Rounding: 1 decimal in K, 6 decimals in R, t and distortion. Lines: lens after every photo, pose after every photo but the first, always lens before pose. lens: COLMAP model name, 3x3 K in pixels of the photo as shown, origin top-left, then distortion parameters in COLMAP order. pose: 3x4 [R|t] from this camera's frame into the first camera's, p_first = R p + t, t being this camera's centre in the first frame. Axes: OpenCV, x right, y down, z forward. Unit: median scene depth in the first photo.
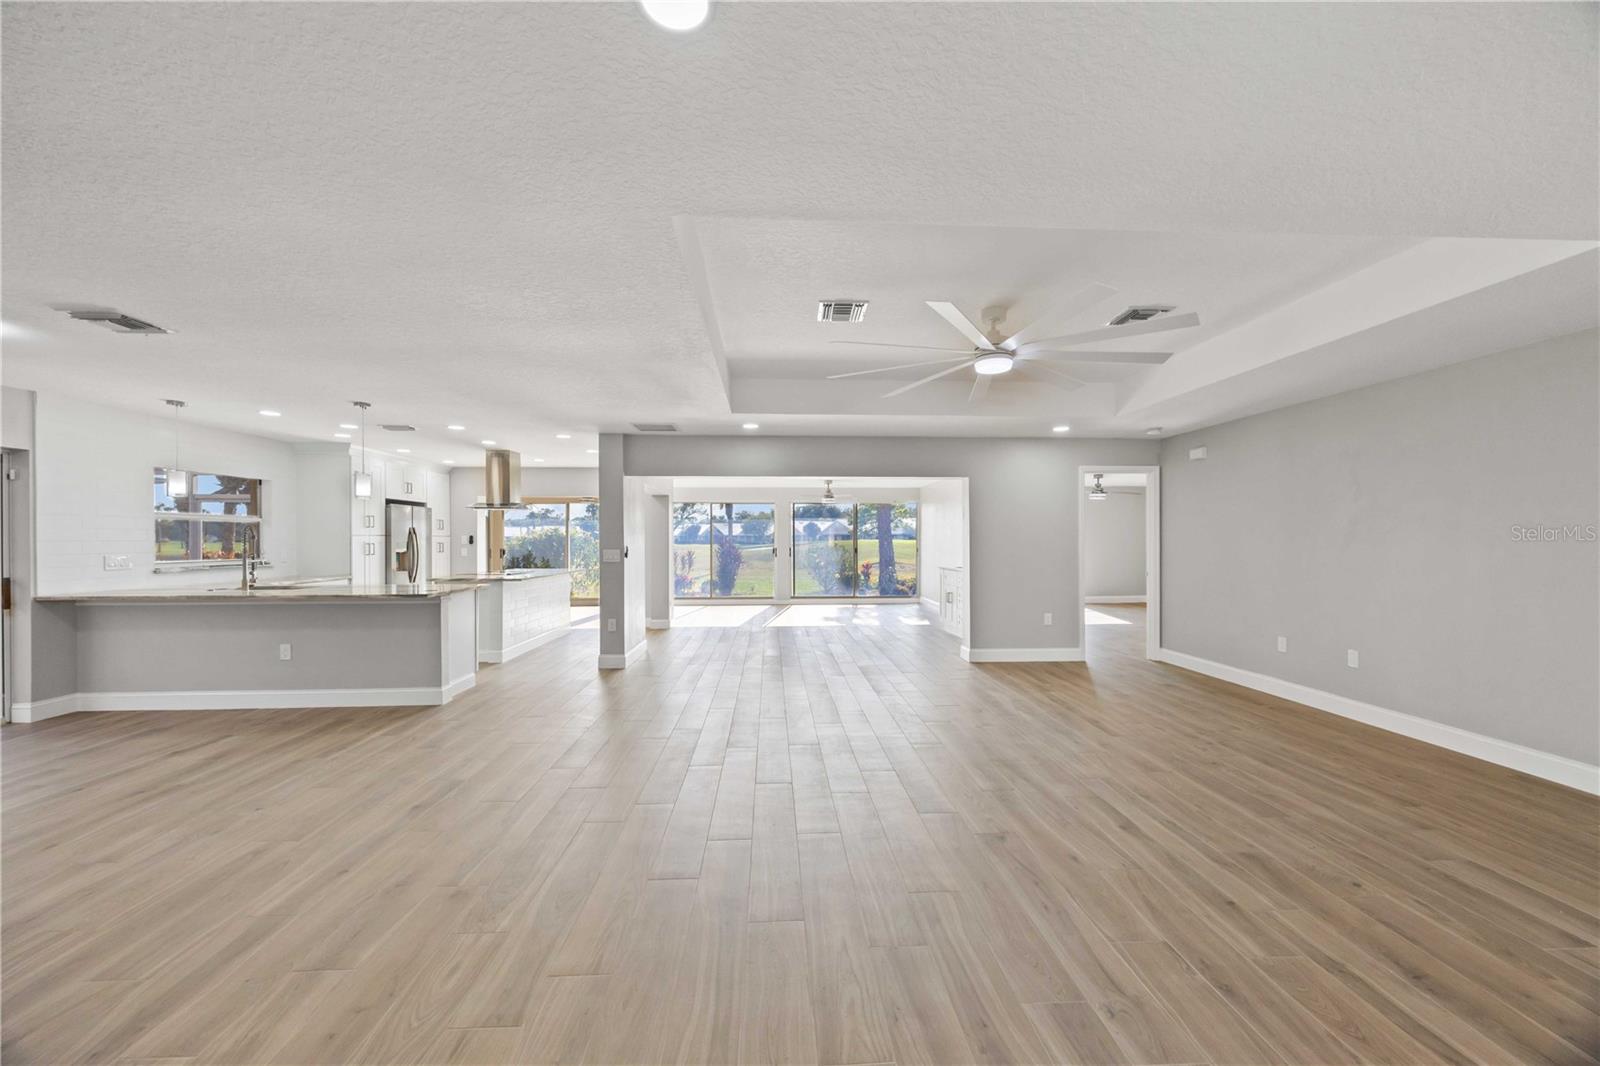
lens RADIAL K [[611.2, 0, 822.2], [0, 611.2, 541.9], [0, 0, 1]] dist [-0.005988, 0.000360]
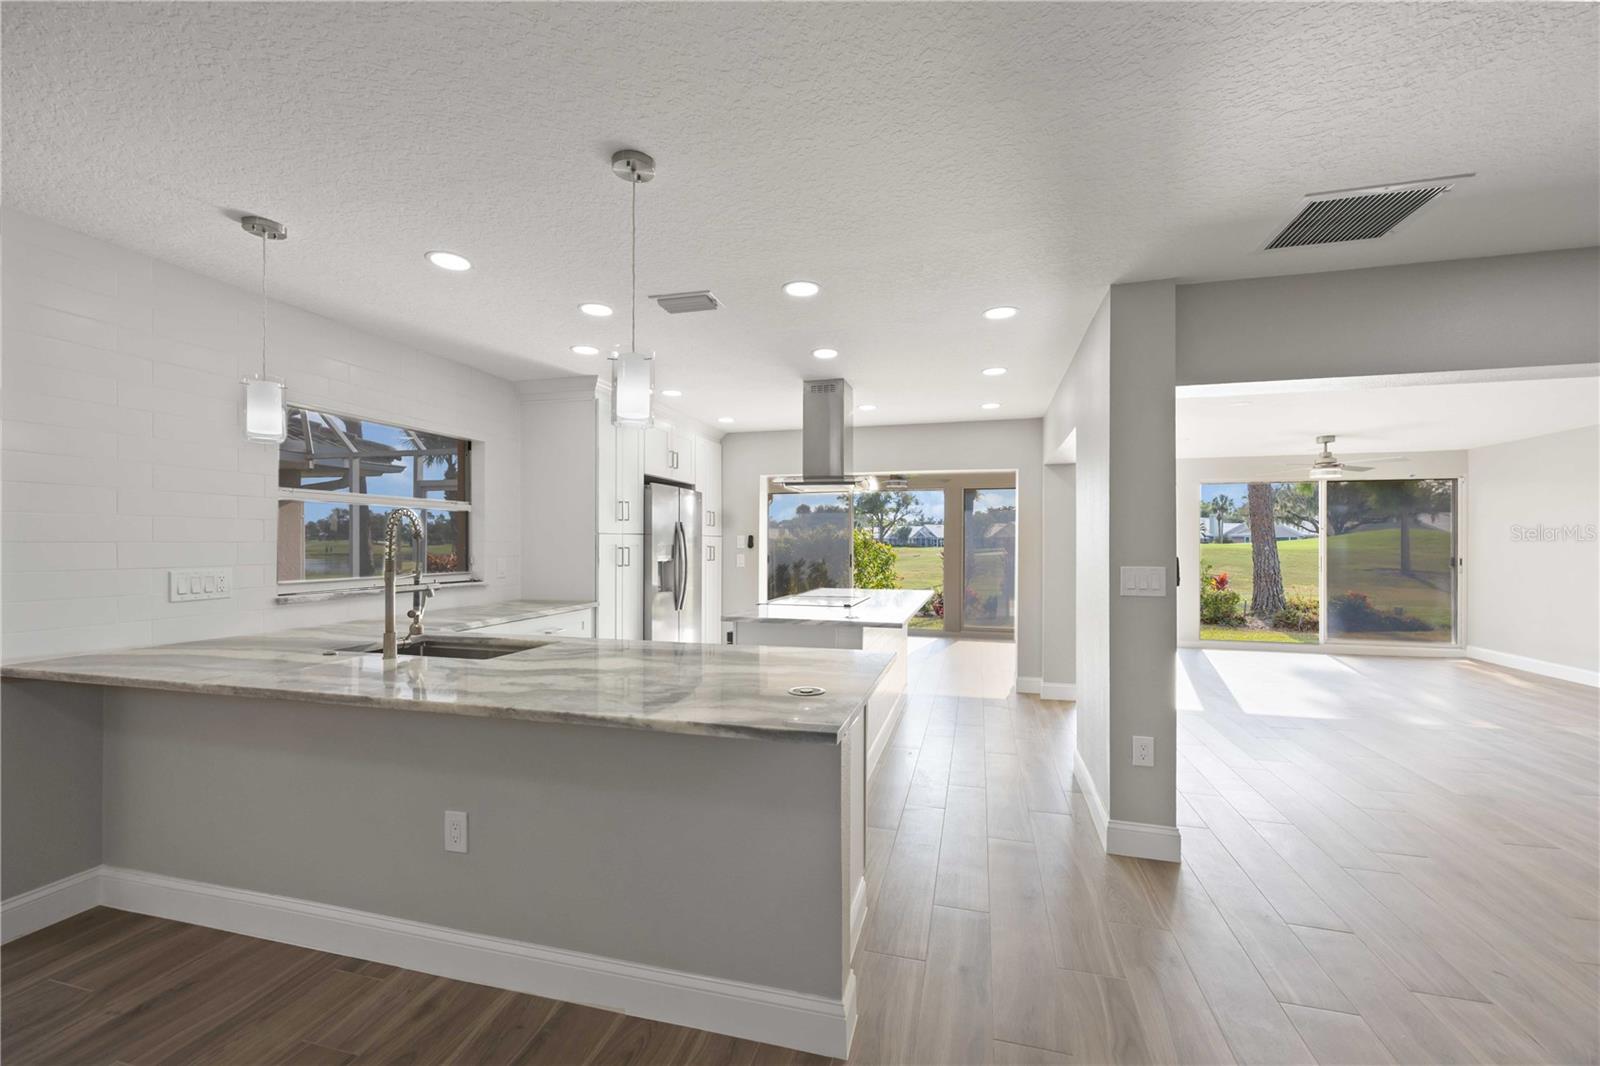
lens RADIAL K [[617.0, 0, 816.3], [0, 617.0, 541.8], [0, 0, 1]] dist [0.001852, 0.000194]
pose [[0.952013, 0.002524, -0.306046, -0.438036], [-0.004156, 0.999980, -0.004681, -0.000874], [0.306028, 0.005728, 0.952005, 0.558818]]
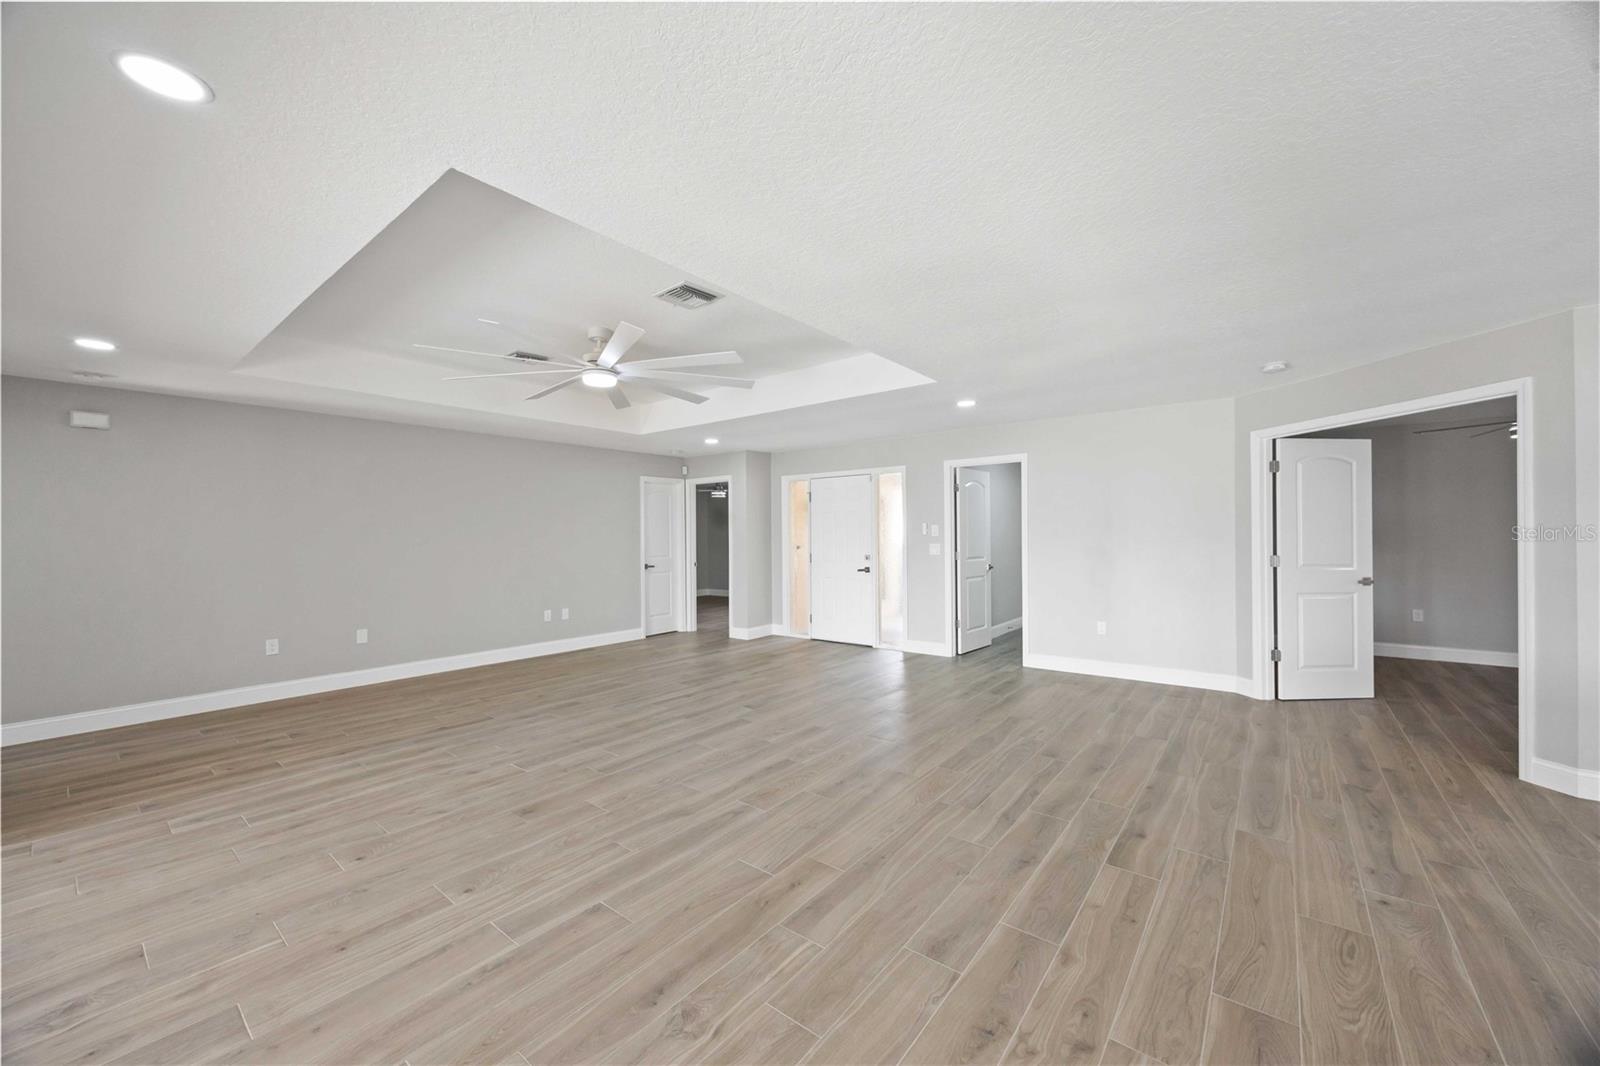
lens RADIAL K [[582.4, 0, 828.6], [0, 582.4, 535.4], [0, 0, 1]] dist [0.000748, 0.000135]
pose [[-0.766824, 0.007518, 0.641814, -0.441282], [0.009360, 0.999956, -0.000531, 0.001685], [-0.641790, 0.005600, -0.766860, 0.986778]]
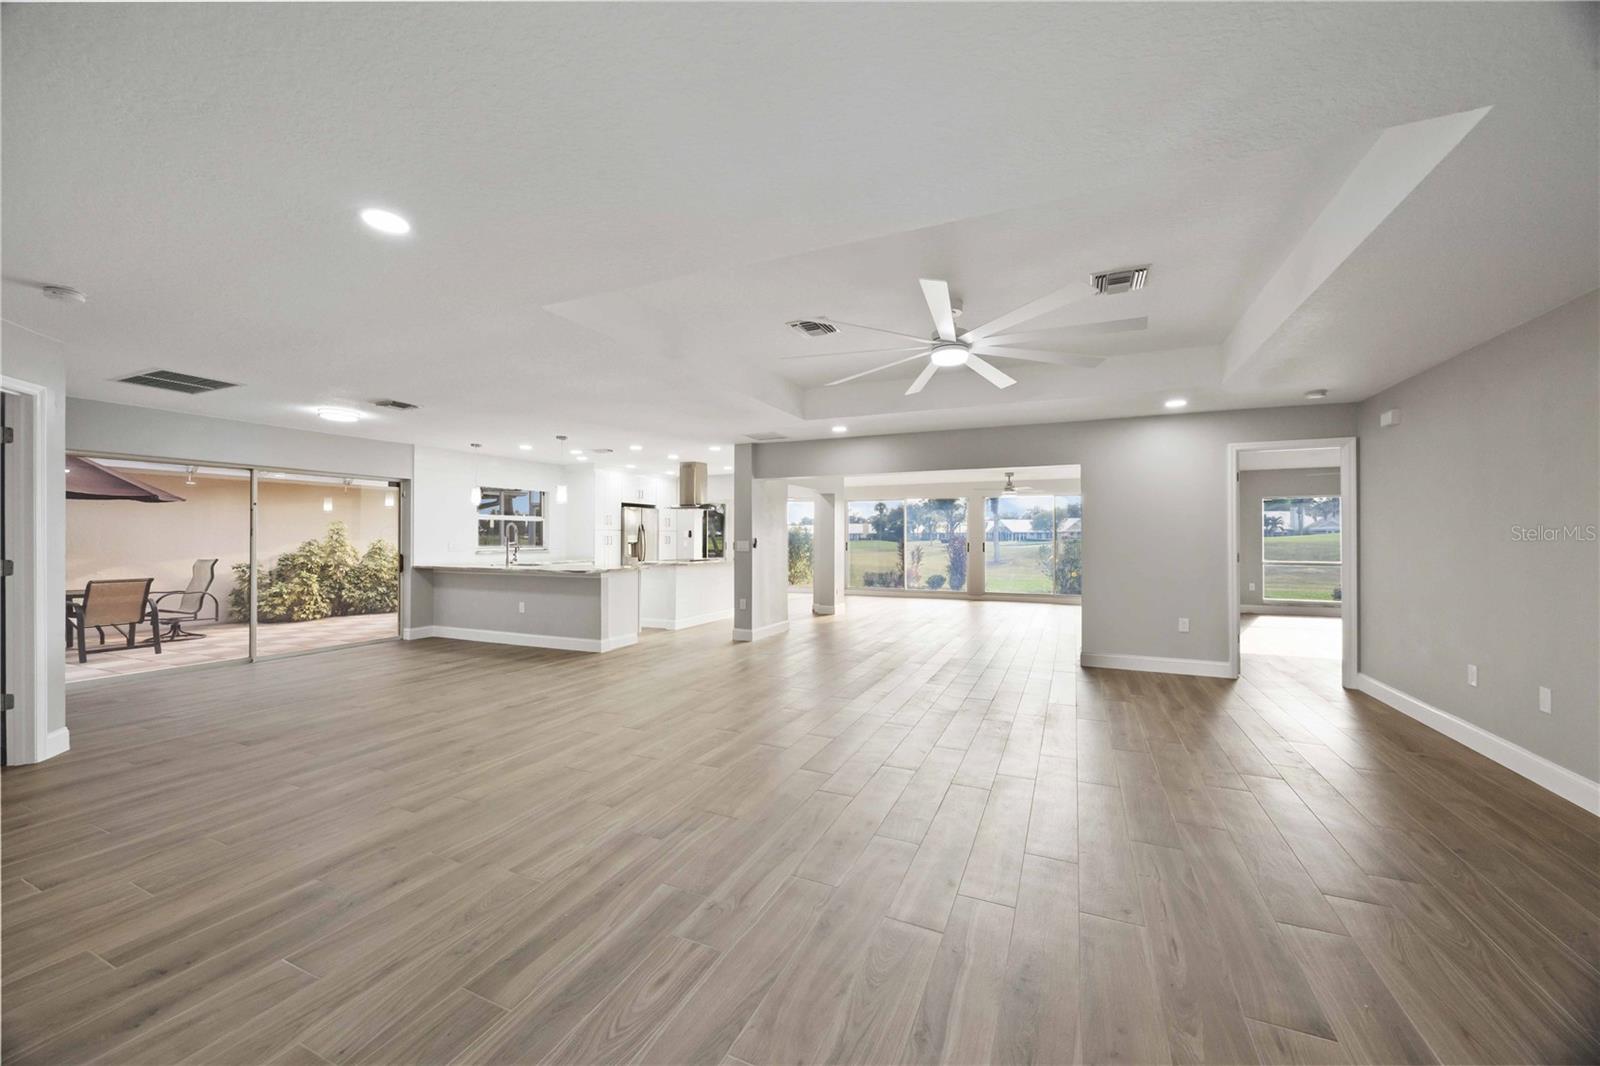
lens RADIAL K [[622.3, 0, 833.0], [0, 622.3, 534.3], [0, 0, 1]] dist [0.000114, -0.000231]
pose [[0.890180, -0.000513, -0.455609, 0.387840], [-0.003072, 0.999970, -0.007127, 0.008125], [0.455599, 0.007744, 0.890152, -0.005633]]
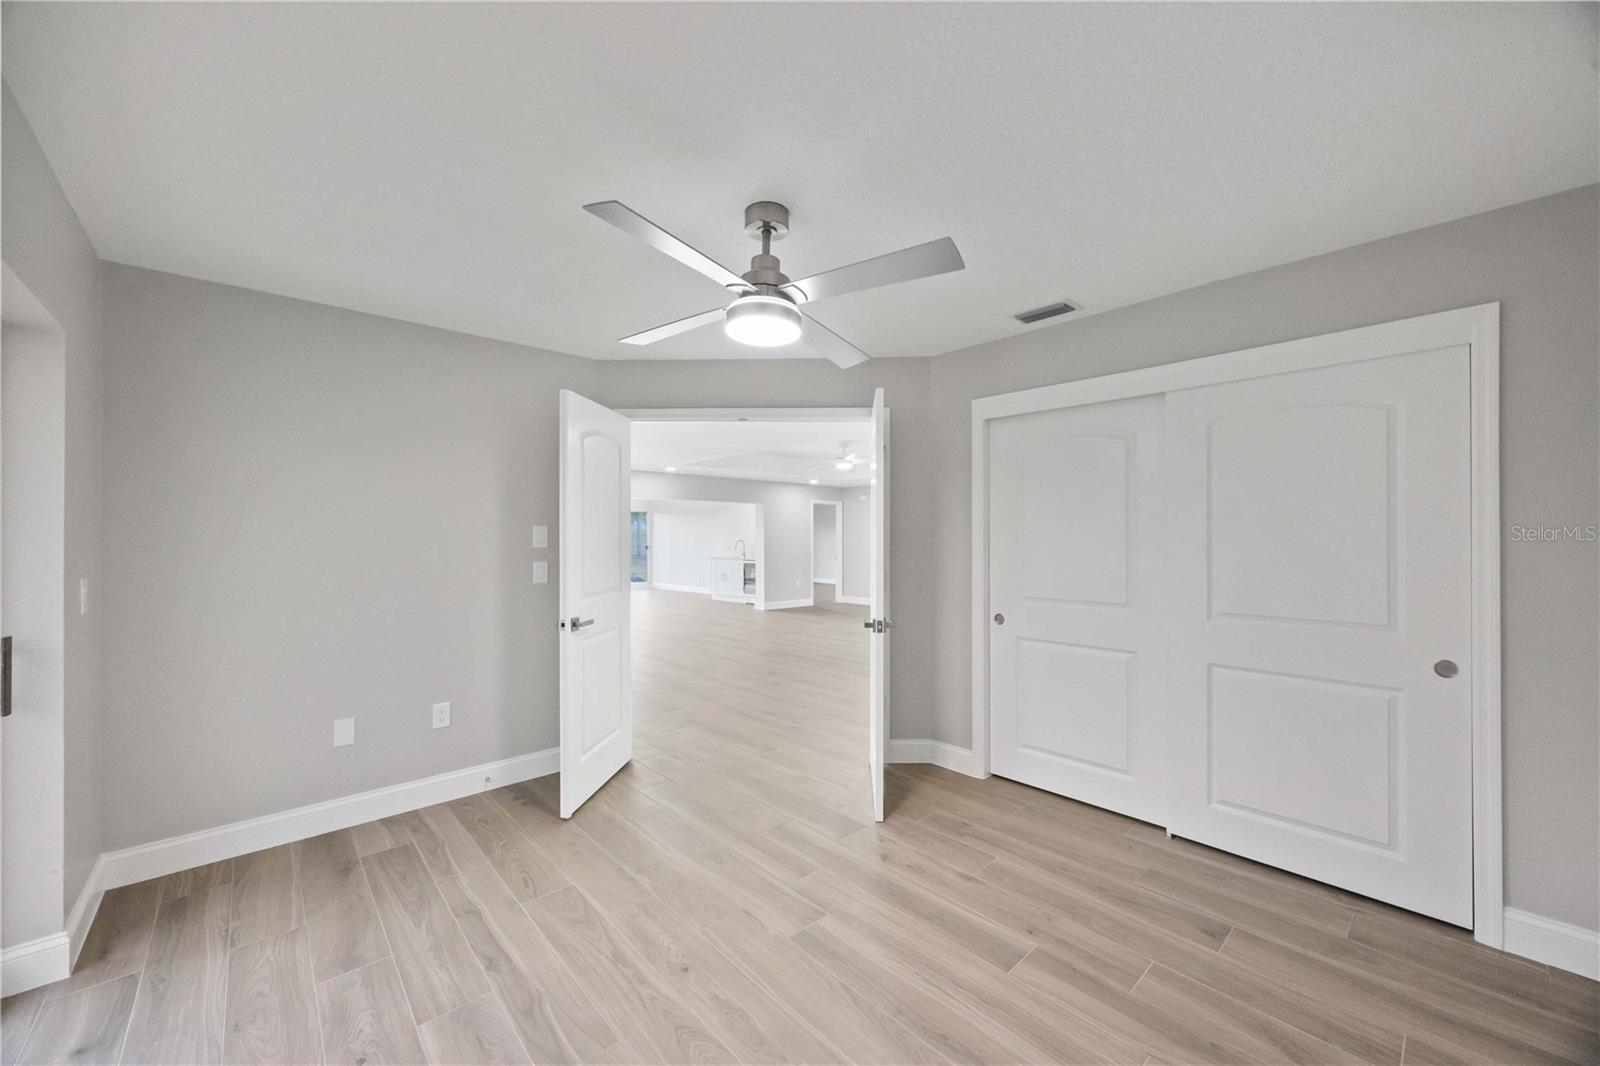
lens RADIAL K [[621.0, 0, 811.0], [0, 621.0, 530.5], [0, 0, 1]] dist [-0.000822, -0.000002]
pose [[0.760375, 0.008576, 0.649428, -0.874873], [0.003217, 0.999851, -0.016971, 0.000017], [-0.649476, 0.014994, 0.760234, -0.472627]]
